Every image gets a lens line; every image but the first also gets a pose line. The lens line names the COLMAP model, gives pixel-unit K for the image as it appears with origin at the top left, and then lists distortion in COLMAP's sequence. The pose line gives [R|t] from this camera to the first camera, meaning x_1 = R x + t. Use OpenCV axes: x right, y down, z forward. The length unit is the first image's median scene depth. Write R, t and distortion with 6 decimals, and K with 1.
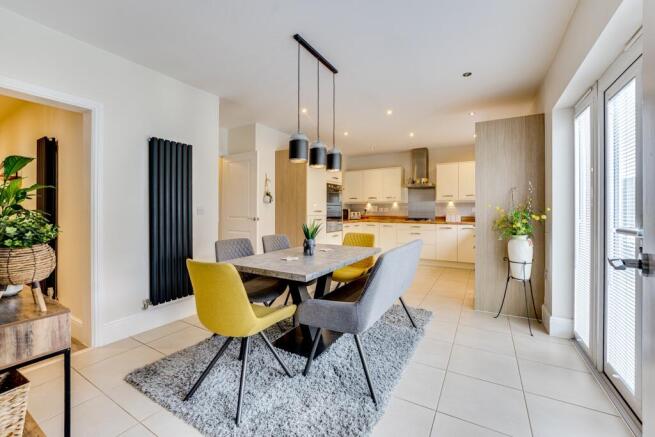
lens RADIAL K [[269.9, 0, 327.0], [0, 269.9, 213.6], [0, 0, 1]] dist [-0.014711, 0.000222]
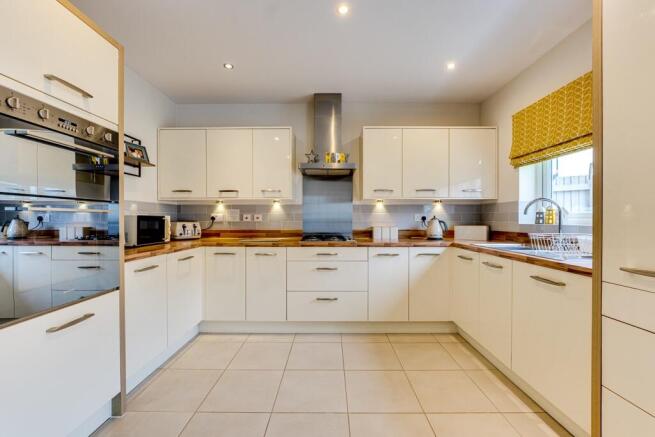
lens RADIAL K [[269.9, 0, 326.5], [0, 269.9, 221.5], [0, 0, 1]] dist [-0.014711, 0.000222]
pose [[0.870569, -0.004231, 0.492029, 0.094152], [0.006431, 0.999975, -0.002780, -0.005722], [-0.492005, 0.005584, 0.870575, 0.552134]]
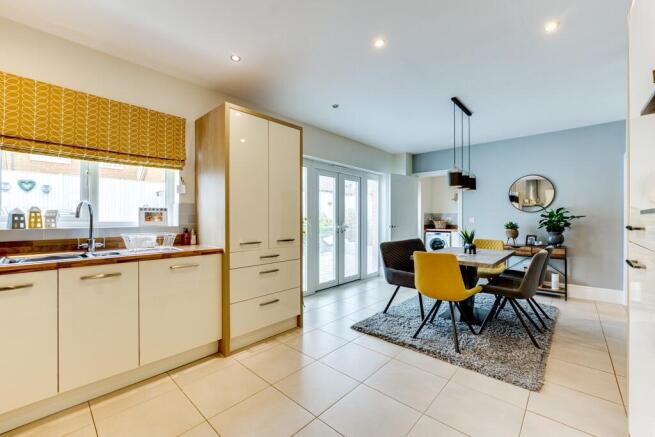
lens RADIAL K [[269.9, 0, 324.3], [0, 269.9, 220.7], [0, 0, 1]] dist [-0.014711, 0.000222]
pose [[-0.978197, 0.001992, 0.207668, 0.144006], [0.005291, 0.999868, 0.015332, -0.013617], [-0.207610, 0.016096, -0.978079, 0.970818]]
